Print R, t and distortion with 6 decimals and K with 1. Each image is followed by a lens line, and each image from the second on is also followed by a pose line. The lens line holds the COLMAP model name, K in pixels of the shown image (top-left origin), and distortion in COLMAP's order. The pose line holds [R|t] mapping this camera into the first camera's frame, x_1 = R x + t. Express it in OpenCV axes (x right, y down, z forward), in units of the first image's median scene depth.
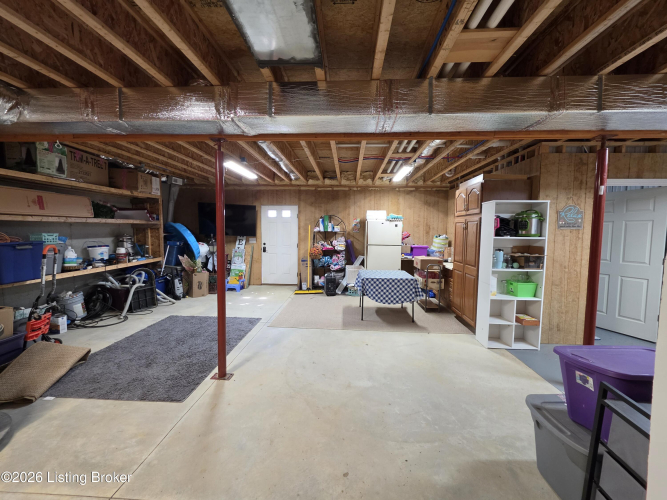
lens RADIAL K [[264.7, 0, 333.0], [0, 264.7, 247.7], [0, 0, 1]] dist [-0.007809, 0.002115]
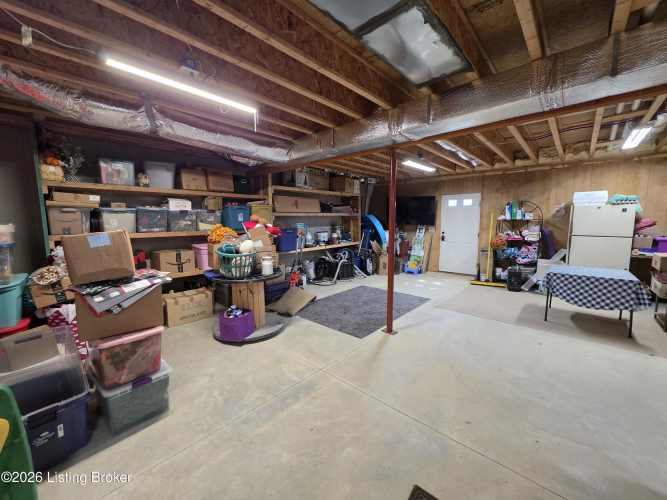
lens RADIAL K [[264.7, 0, 333.7], [0, 264.7, 249.1], [0, 0, 1]] dist [-0.007809, 0.002115]
pose [[0.769346, 0.054247, -0.636525, 0.116405], [-0.027970, 0.998293, 0.051273, 0.013518], [0.638220, -0.021643, 0.769550, -0.112924]]
